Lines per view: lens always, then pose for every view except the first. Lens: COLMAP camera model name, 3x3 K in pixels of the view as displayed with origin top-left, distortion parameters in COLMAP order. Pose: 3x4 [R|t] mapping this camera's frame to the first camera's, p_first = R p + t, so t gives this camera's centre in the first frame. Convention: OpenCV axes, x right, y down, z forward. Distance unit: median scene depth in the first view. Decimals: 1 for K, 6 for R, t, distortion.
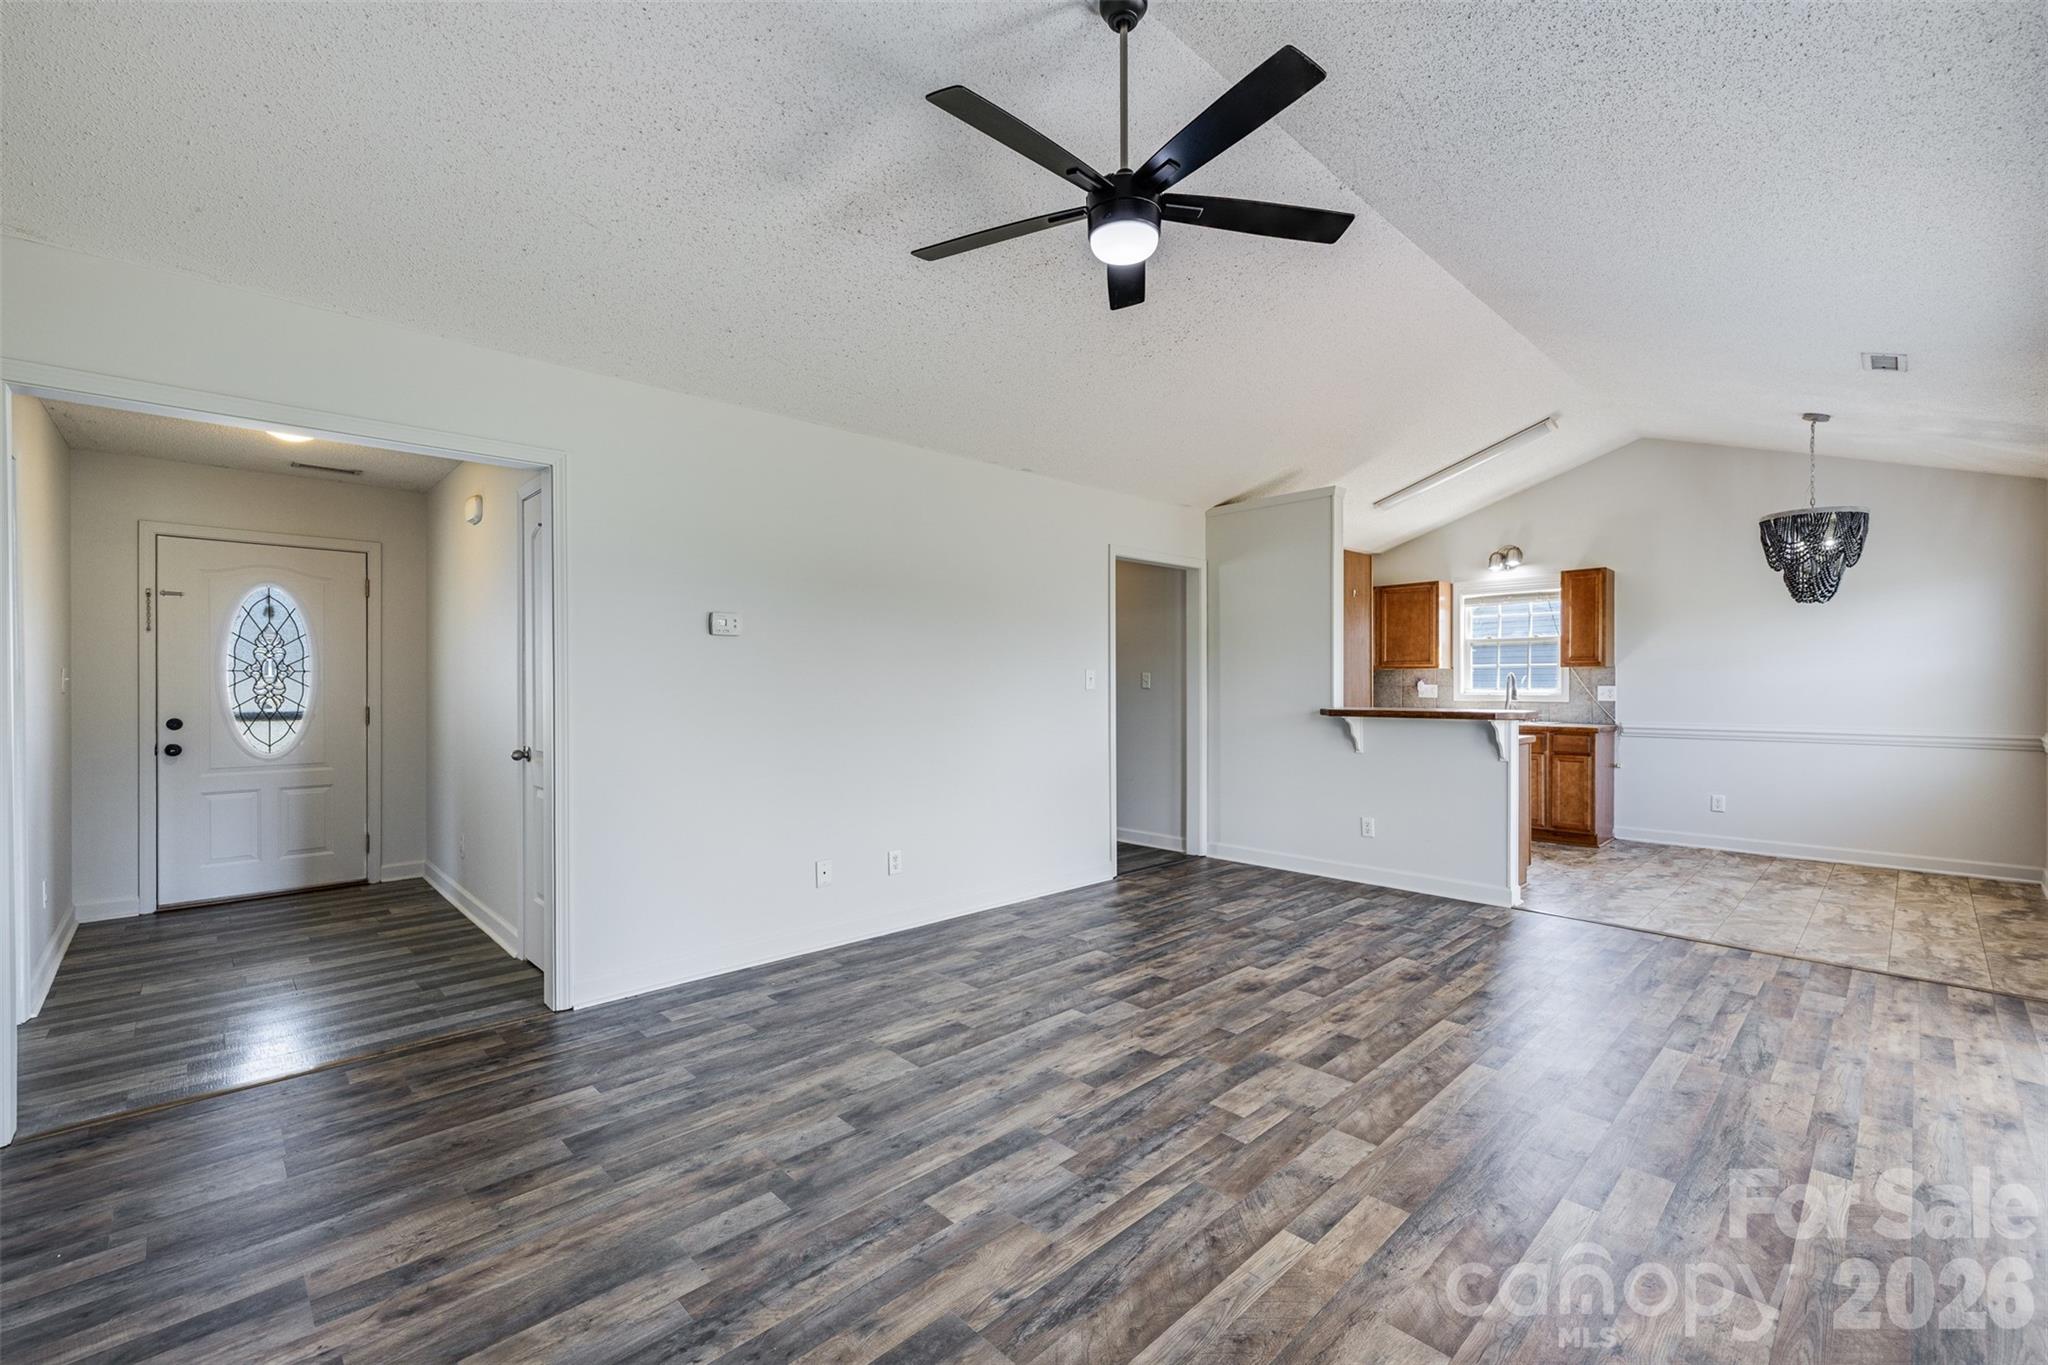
lens RADIAL K [[866.4, 0, 1034.1], [0, 866.4, 687.9], [0, 0, 1]] dist [0.000237, 0.000713]
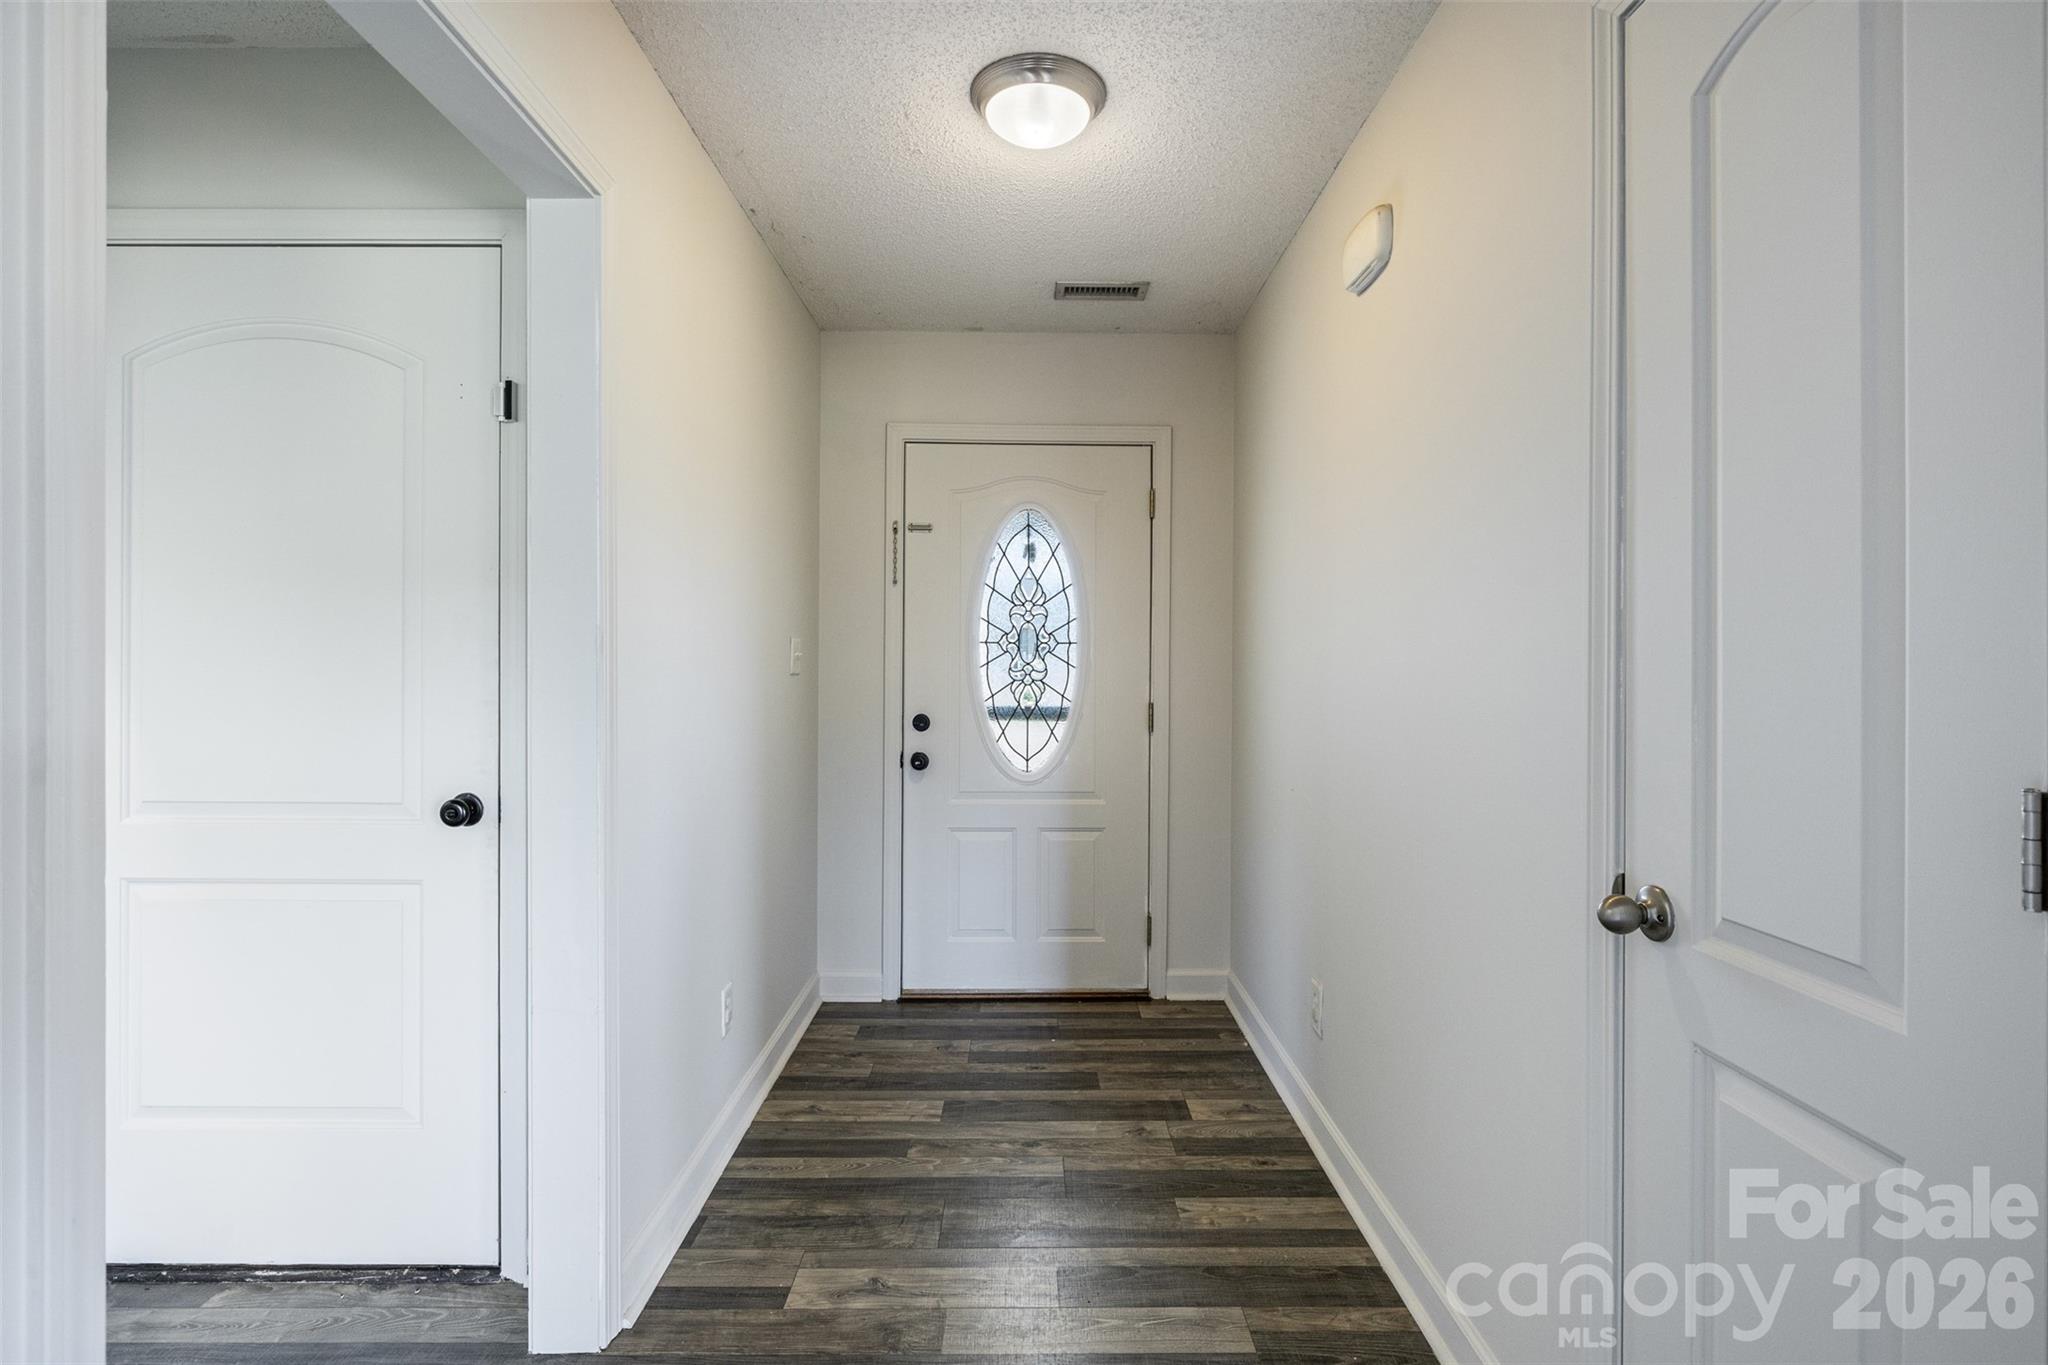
lens RADIAL K [[955.8, 0, 1023.3], [0, 955.8, 673.8], [0, 0, 1]] dist [-0.011661, -0.000345]
pose [[0.719208, 0.005632, -0.694772, -0.398945], [-0.007058, 0.999975, 0.000799, 0.002978], [0.694759, 0.004329, 0.719230, 0.495621]]
